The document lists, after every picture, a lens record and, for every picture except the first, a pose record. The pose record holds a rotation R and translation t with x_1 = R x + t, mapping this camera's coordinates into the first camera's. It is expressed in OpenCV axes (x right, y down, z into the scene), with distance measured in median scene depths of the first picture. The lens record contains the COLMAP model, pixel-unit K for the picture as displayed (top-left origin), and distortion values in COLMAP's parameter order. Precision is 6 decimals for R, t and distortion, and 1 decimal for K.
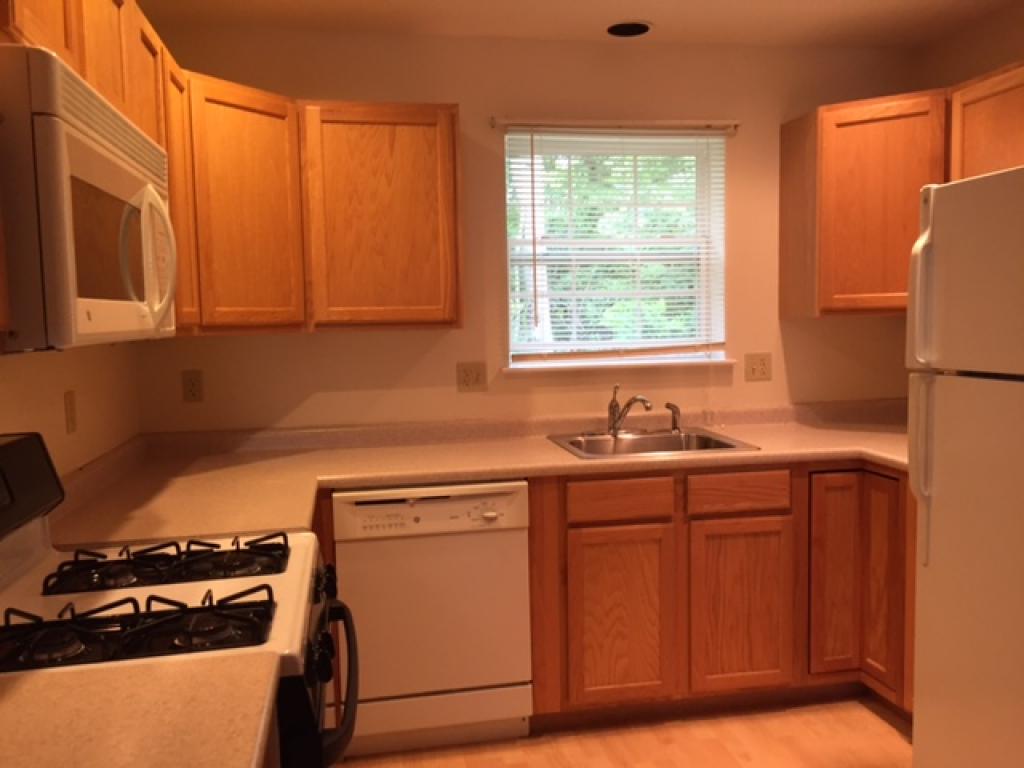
lens RADIAL K [[888.4, 0, 510.1], [0, 888.4, 374.1], [0, 0, 1]] dist [0.069377, -0.079925]
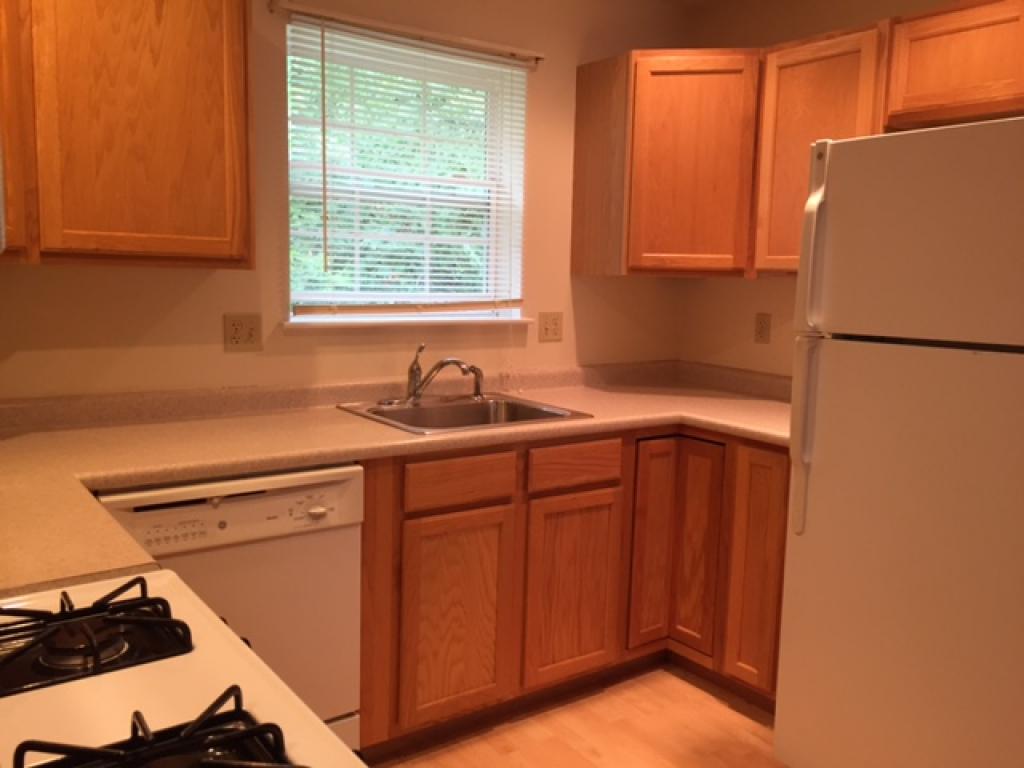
lens RADIAL K [[888.4, 0, 510.1], [0, 888.4, 374.1], [0, 0, 1]] dist [0.069377, -0.079925]
pose [[0.903496, -0.003705, 0.428580, -0.190246], [-0.016788, 0.998889, 0.044028, 0.001308], [-0.428267, -0.046974, 0.902431, 0.212863]]
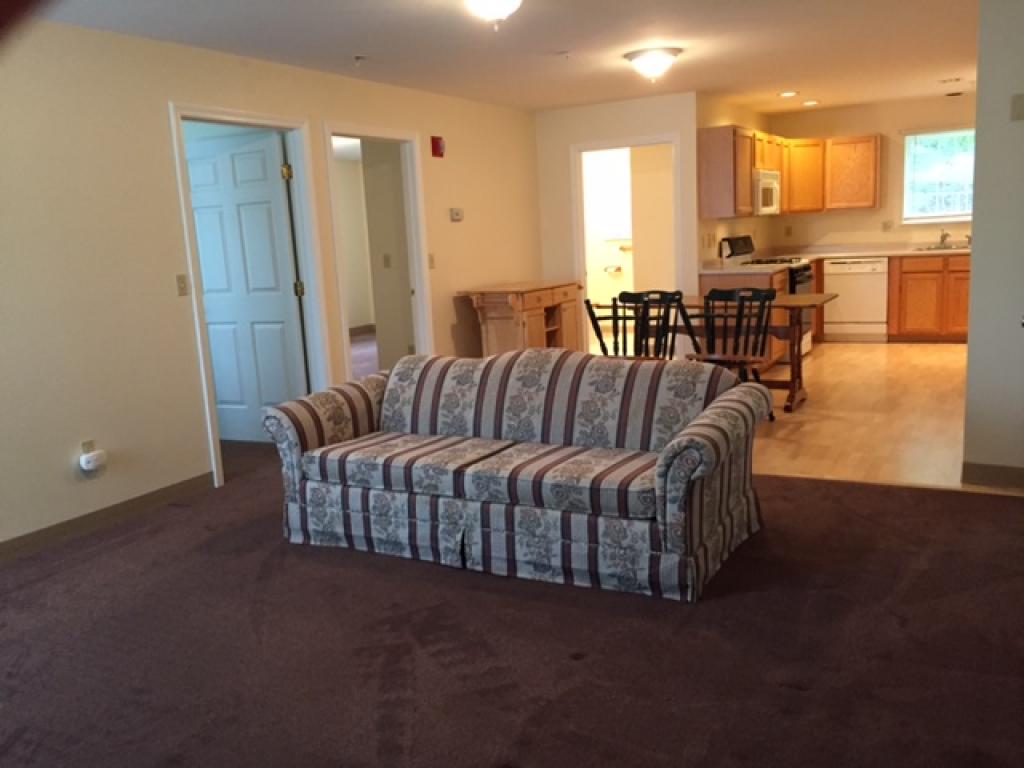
lens RADIAL K [[888.4, 0, 510.1], [0, 888.4, 374.1], [0, 0, 1]] dist [0.069377, -0.079925]
pose [[0.777660, 0.087888, -0.622512, 0.941214], [-0.008821, 0.991608, 0.128980, 0.122736], [0.628624, -0.094811, 0.771909, -2.217725]]
